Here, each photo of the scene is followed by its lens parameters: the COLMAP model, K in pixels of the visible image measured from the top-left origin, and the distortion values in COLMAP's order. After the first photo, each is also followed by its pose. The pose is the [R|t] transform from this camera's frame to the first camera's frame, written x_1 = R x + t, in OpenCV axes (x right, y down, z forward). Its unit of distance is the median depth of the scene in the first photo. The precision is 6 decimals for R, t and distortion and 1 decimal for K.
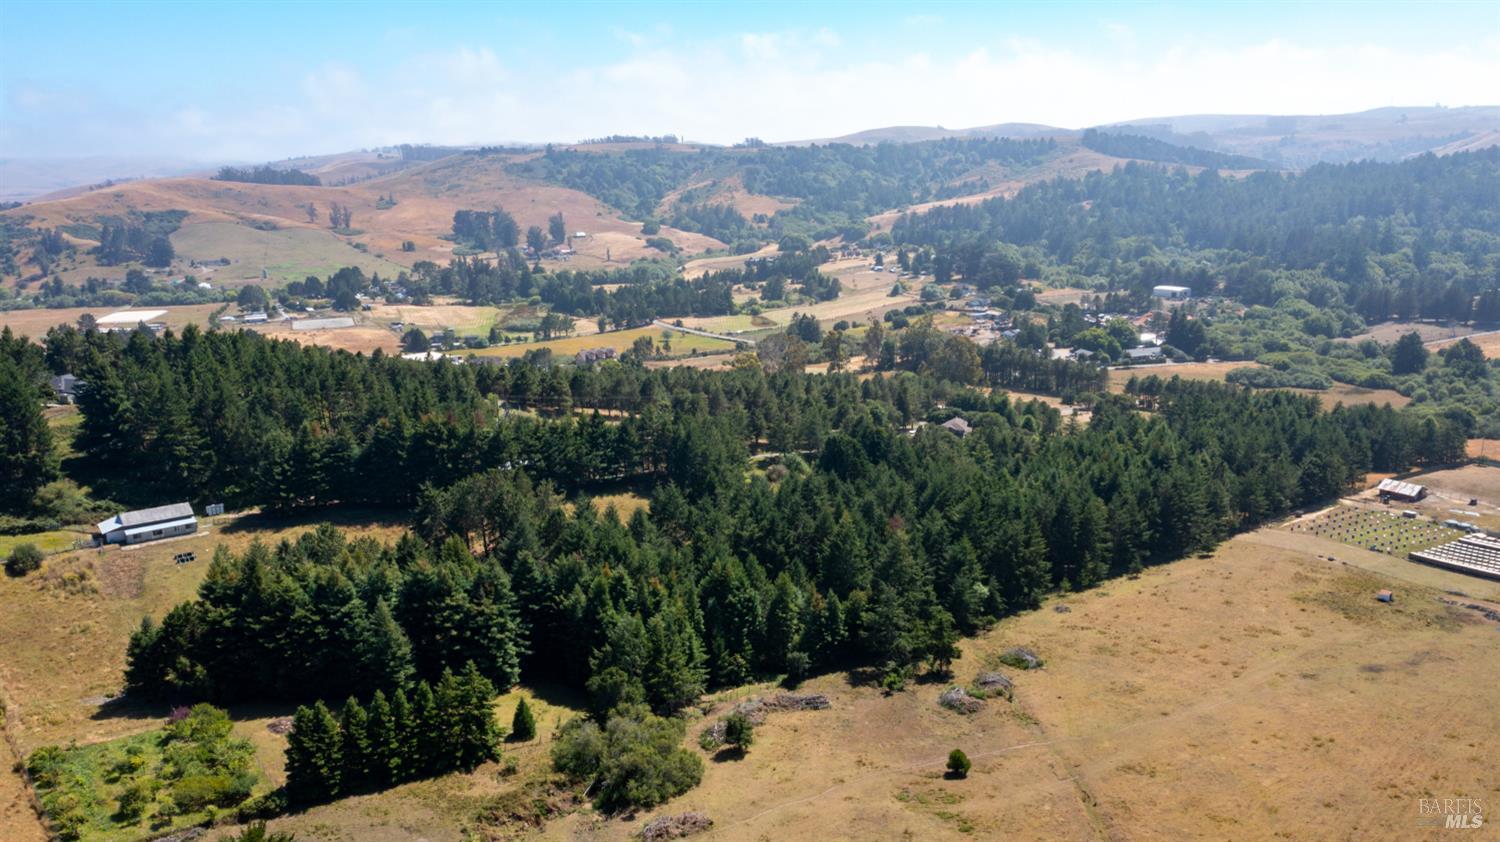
lens RADIAL K [[1181.9, 0, 750.0], [0, 1181.9, 421.0], [0, 0, 1]] dist [-0.015380, -0.000378]
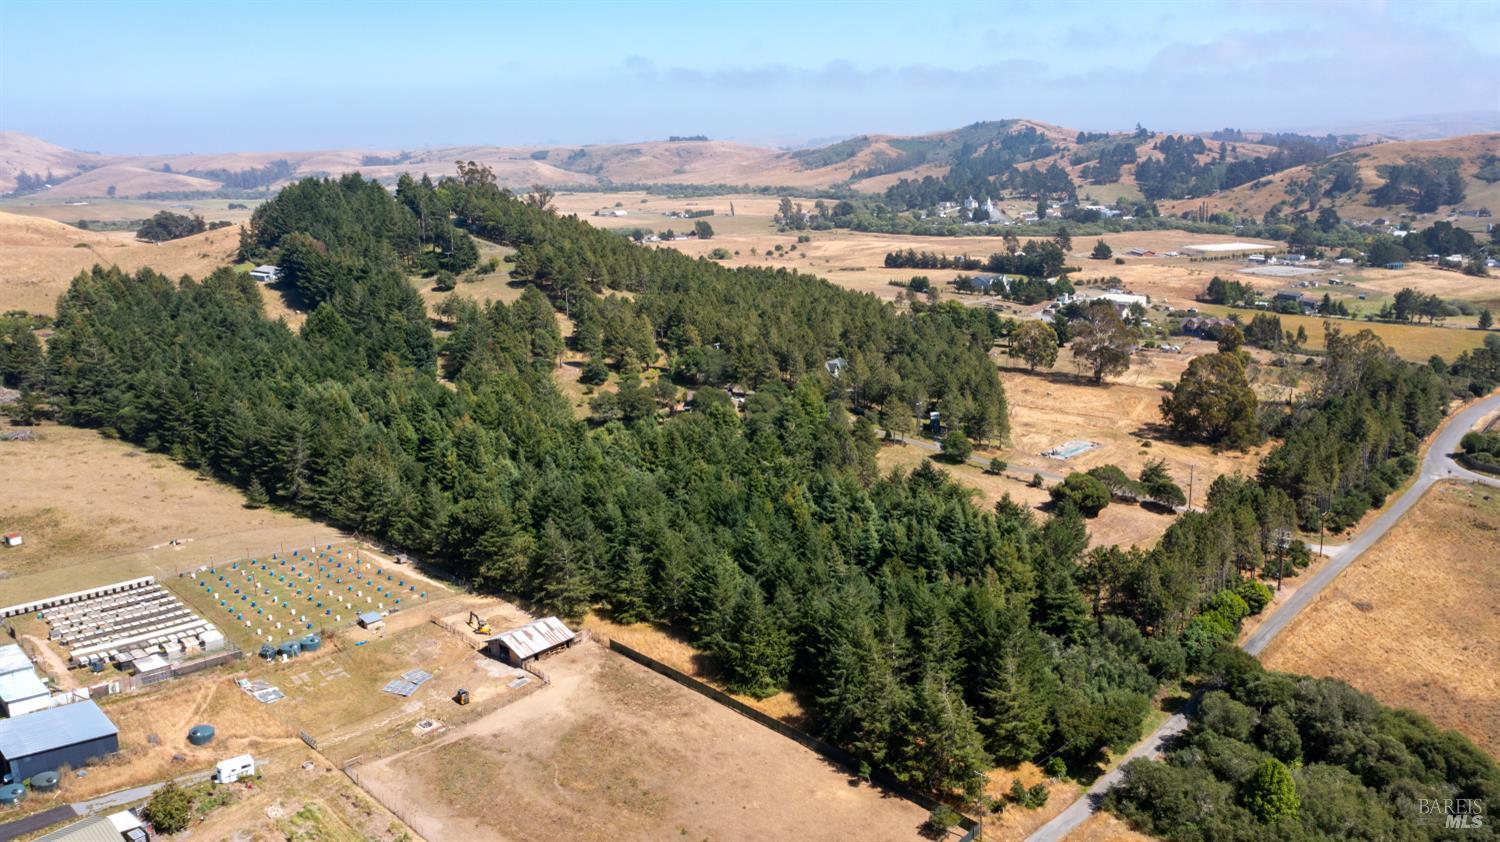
lens RADIAL K [[1177.2, 0, 750.0], [0, 1177.2, 421.0], [0, 0, 1]] dist [-0.013817, 0.002255]
pose [[0.188739, 0.244990, -0.950977, 0.299649], [-0.207958, 0.956391, 0.205111, -0.047803], [0.959756, 0.159050, 0.231456, 0.274011]]
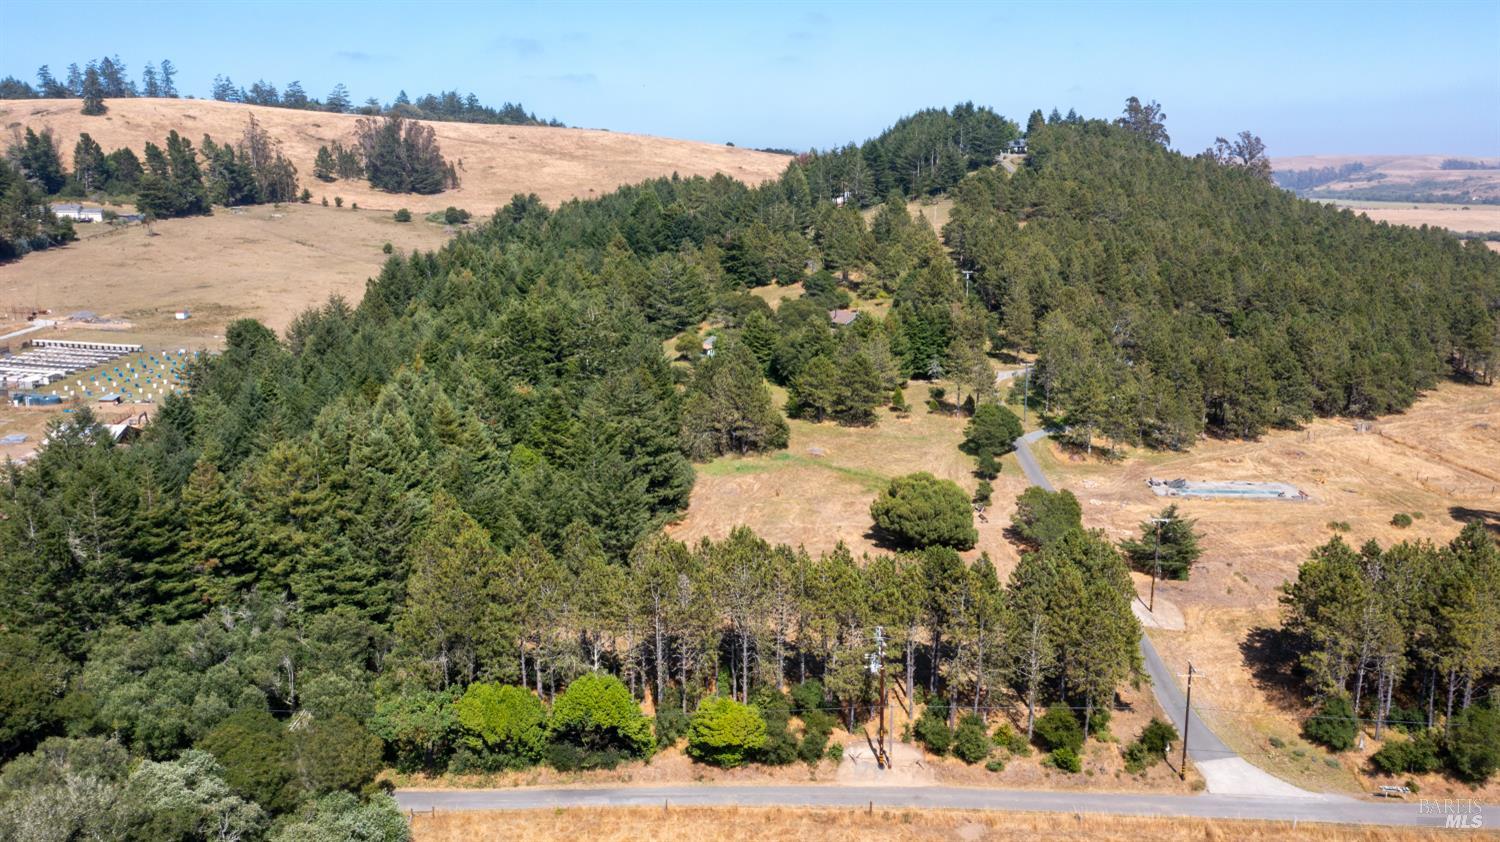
lens RADIAL K [[1177.2, 0, 750.0], [0, 1177.2, 421.0], [0, 0, 1]] dist [-0.013817, 0.002255]
pose [[-0.655980, 0.179119, -0.733217, 0.205019], [-0.159618, 0.916541, 0.366708, -0.052201], [0.737708, 0.357588, -0.572642, 0.435873]]
